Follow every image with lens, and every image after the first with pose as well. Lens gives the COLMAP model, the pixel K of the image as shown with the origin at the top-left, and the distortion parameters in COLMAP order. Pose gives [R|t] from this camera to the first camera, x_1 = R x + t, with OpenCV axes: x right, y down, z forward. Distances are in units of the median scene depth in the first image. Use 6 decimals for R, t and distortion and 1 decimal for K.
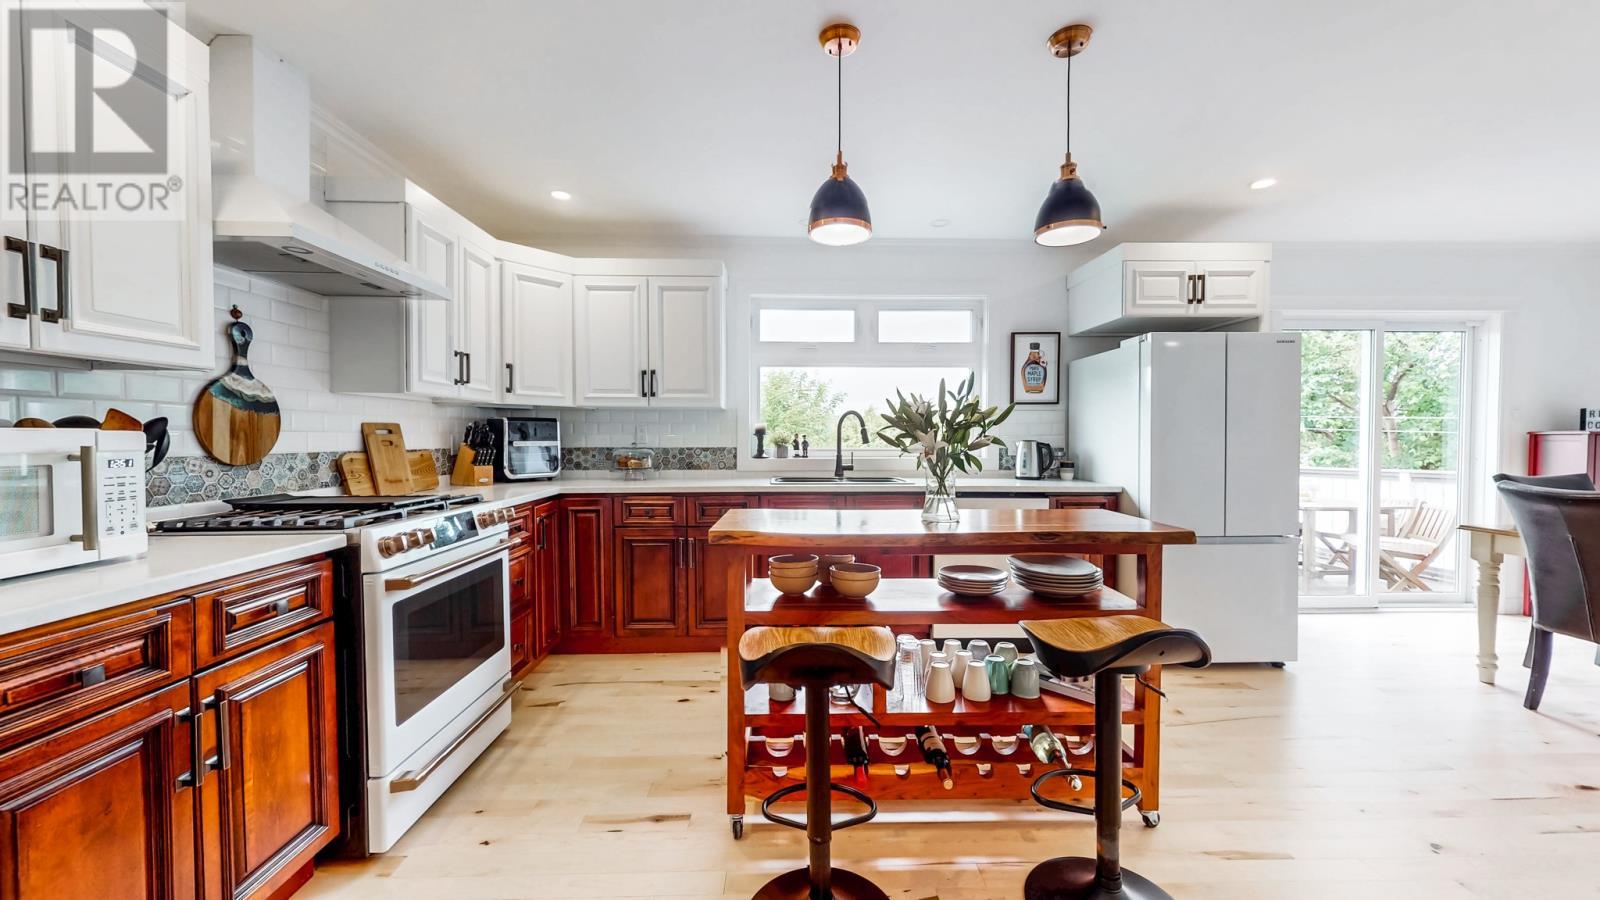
lens RADIAL K [[587.1, 0, 799.0], [0, 587.1, 452.1], [0, 0, 1]] dist [0.000030, -0.000170]
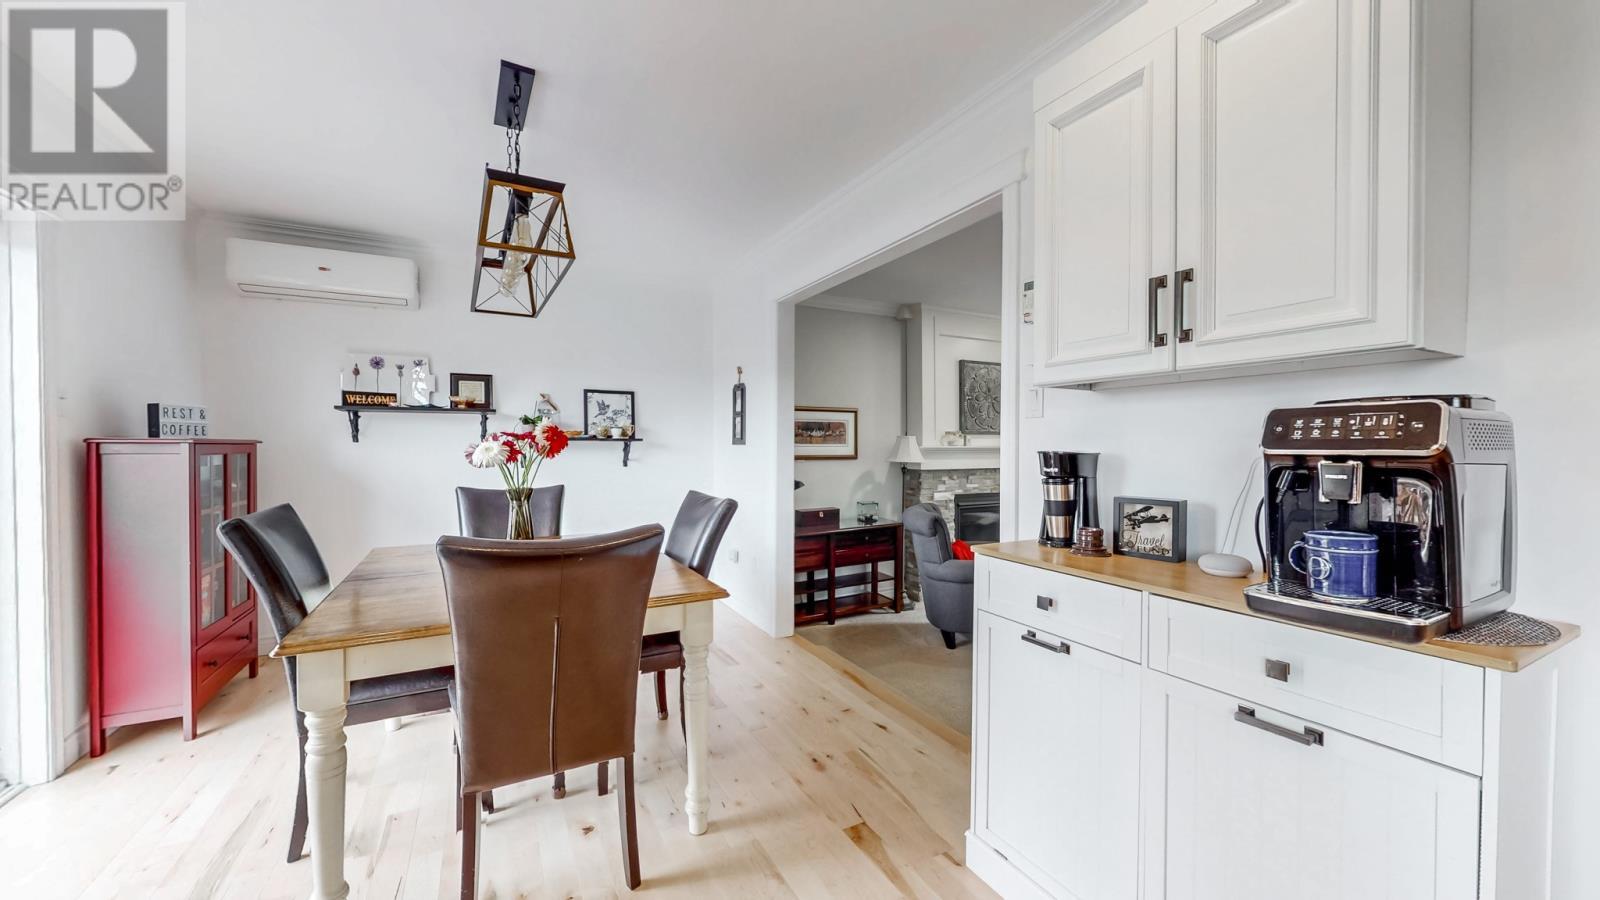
lens RADIAL K [[587.1, 0, 799.0], [0, 587.1, 452.1], [0, 0, 1]] dist [0.000030, -0.000170]
pose [[-0.451622, -0.012491, 0.892122, 0.432318], [0.021757, 0.999450, 0.025008, -0.020909], [-0.891944, 0.030704, -0.451102, 0.671096]]
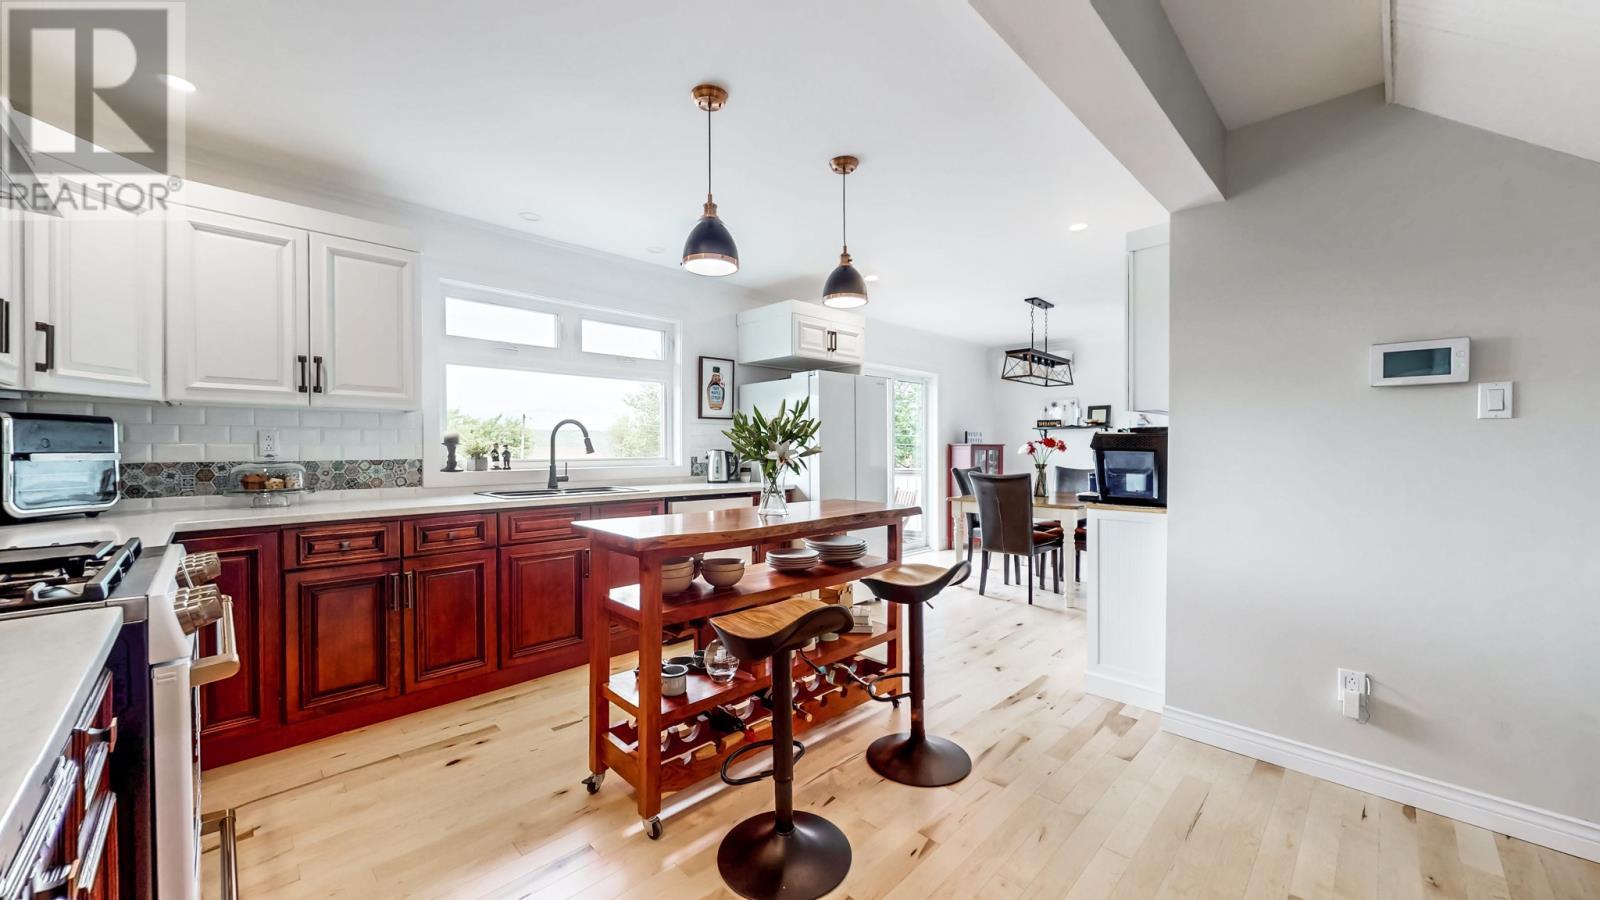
lens RADIAL K [[587.1, 0, 799.0], [0, 587.1, 452.1], [0, 0, 1]] dist [0.000030, -0.000170]
pose [[0.726693, -0.005961, 0.686936, -0.301558], [0.018836, 0.999759, -0.011250, 0.001112], [-0.686704, 0.021115, 0.726631, 0.035795]]
